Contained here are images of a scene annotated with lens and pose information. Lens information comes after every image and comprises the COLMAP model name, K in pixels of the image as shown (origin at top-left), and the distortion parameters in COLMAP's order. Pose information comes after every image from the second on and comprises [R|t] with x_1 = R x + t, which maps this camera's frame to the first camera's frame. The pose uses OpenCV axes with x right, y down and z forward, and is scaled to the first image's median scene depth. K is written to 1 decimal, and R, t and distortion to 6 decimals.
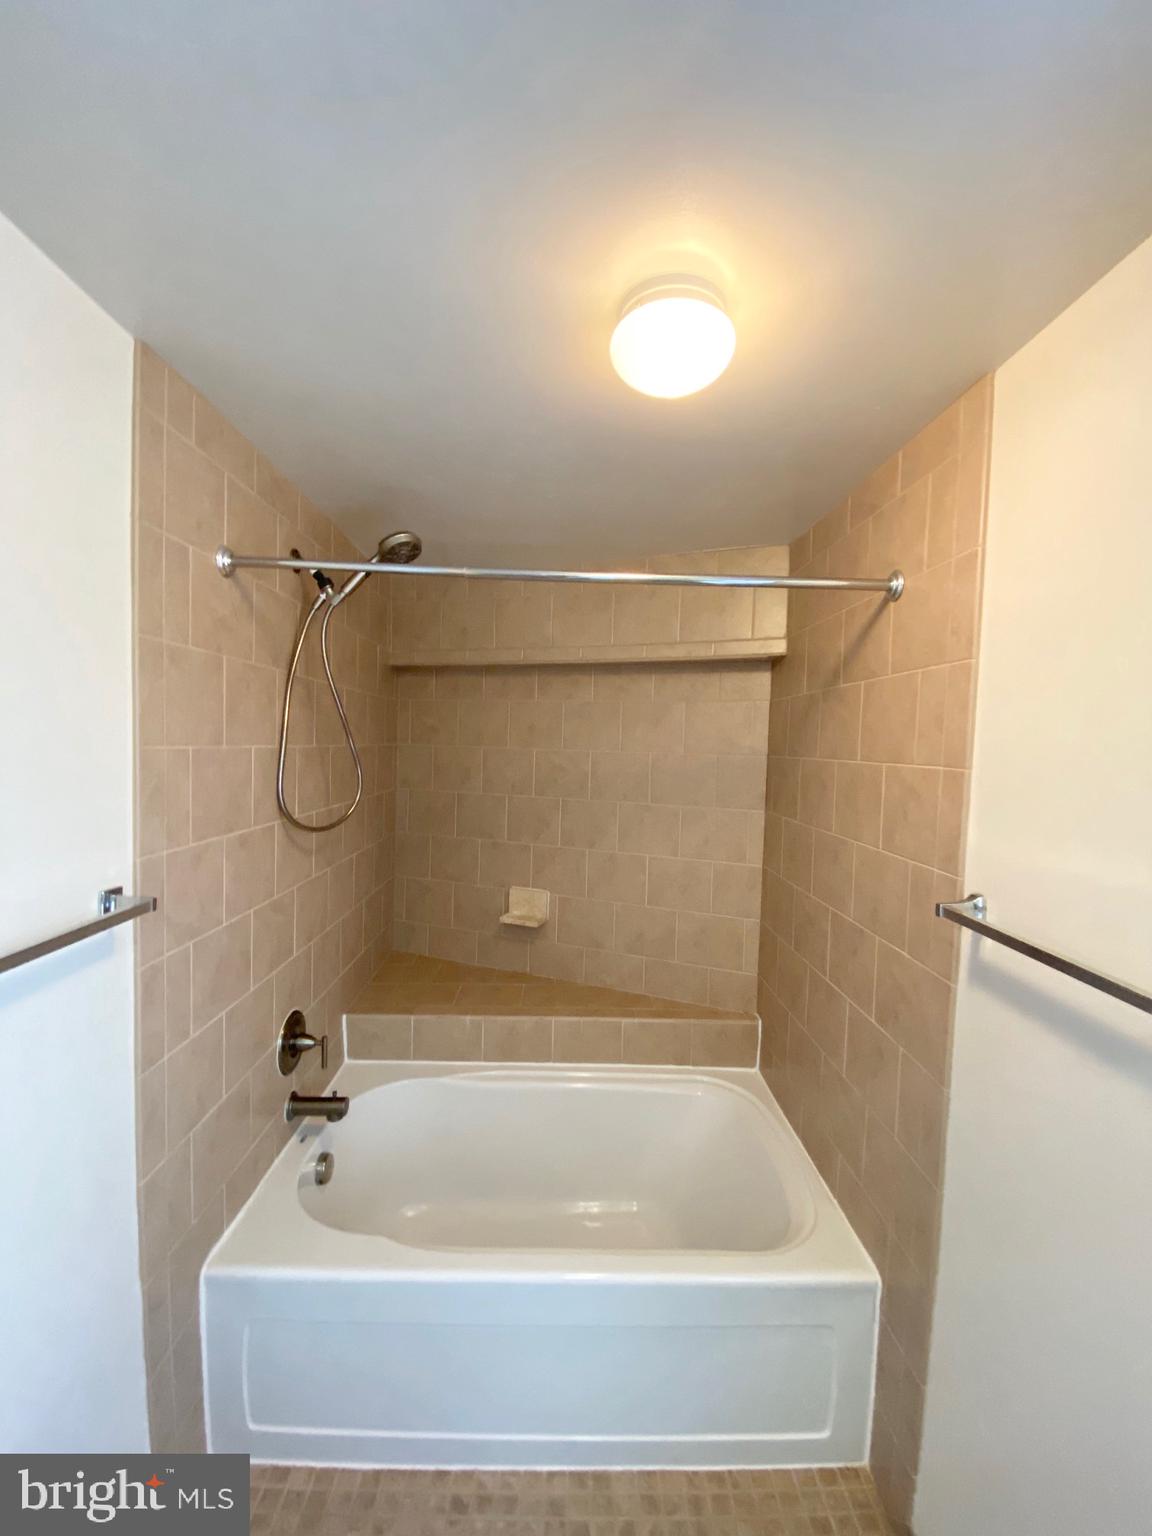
lens RADIAL K [[729.8, 0, 647.3], [0, 729.8, 781.2], [0, 0, 1]] dist [0.034821, -0.038665]
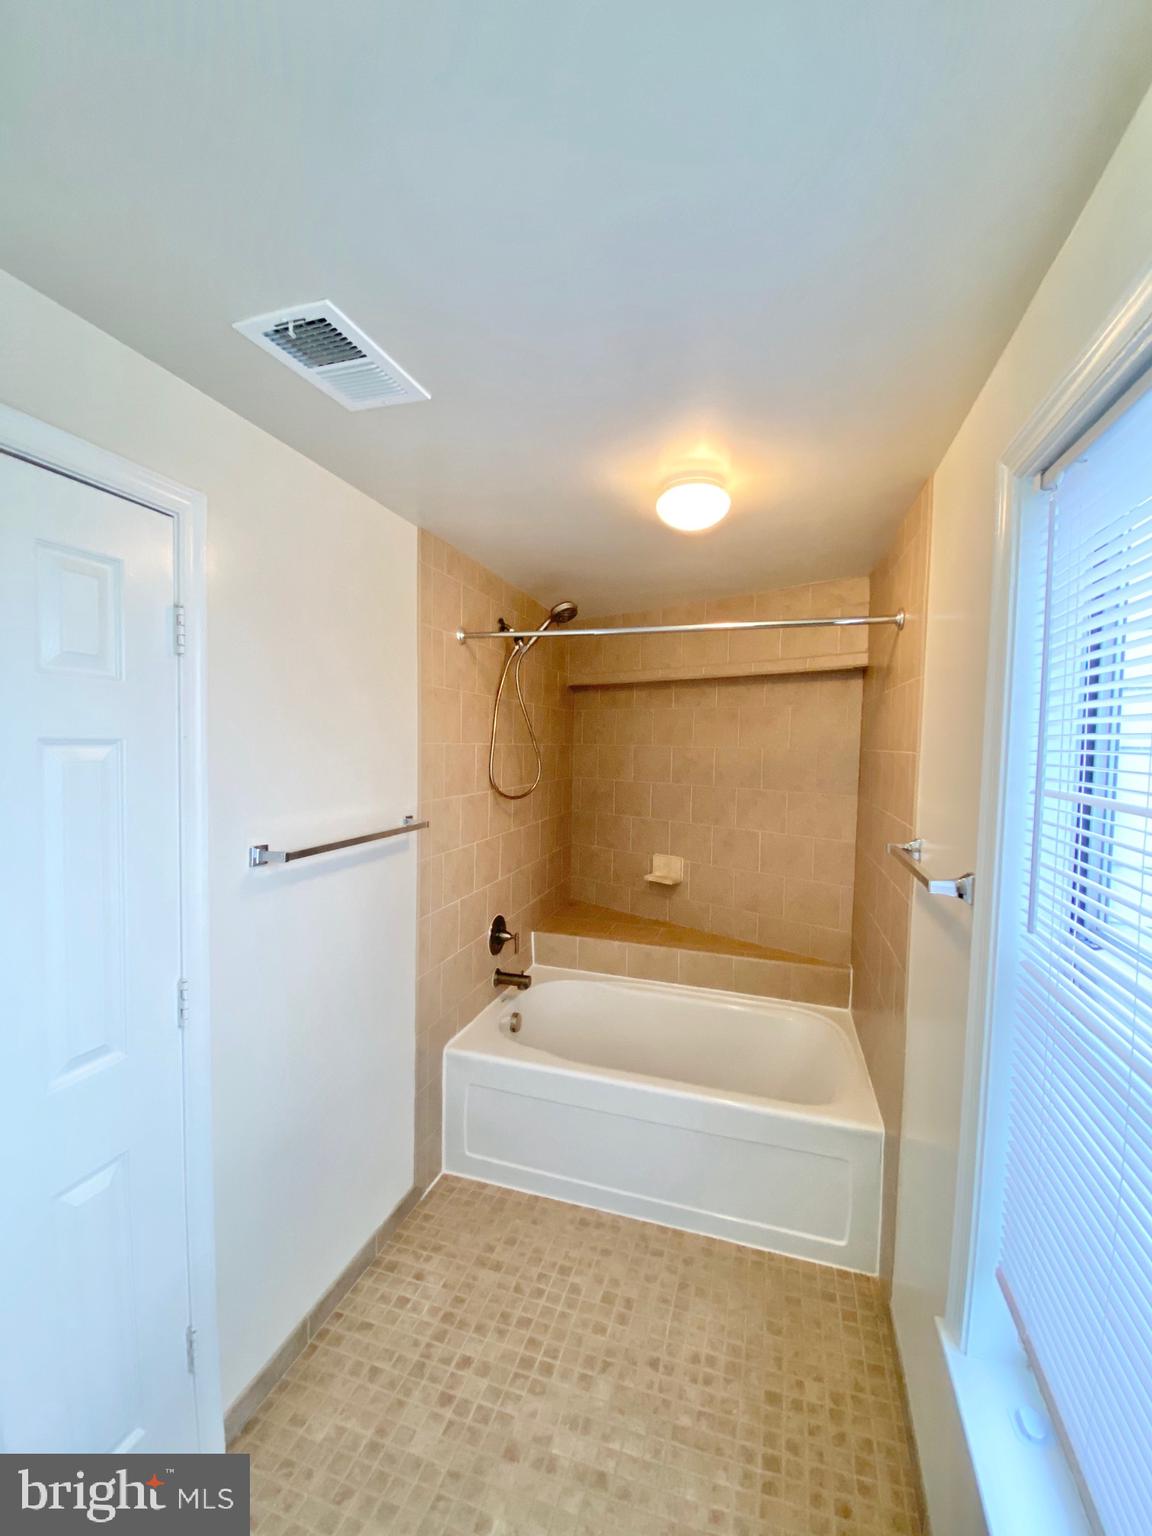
lens RADIAL K [[619.0, 0, 583.0], [0, 619.0, 768.8], [0, 0, 1]] dist [0.026315, -0.024170]
pose [[0.946799, 0.002174, -0.321820, 0.107273], [-0.005560, 0.999938, -0.009605, 0.015828], [0.321779, 0.010884, 0.946752, -0.183255]]
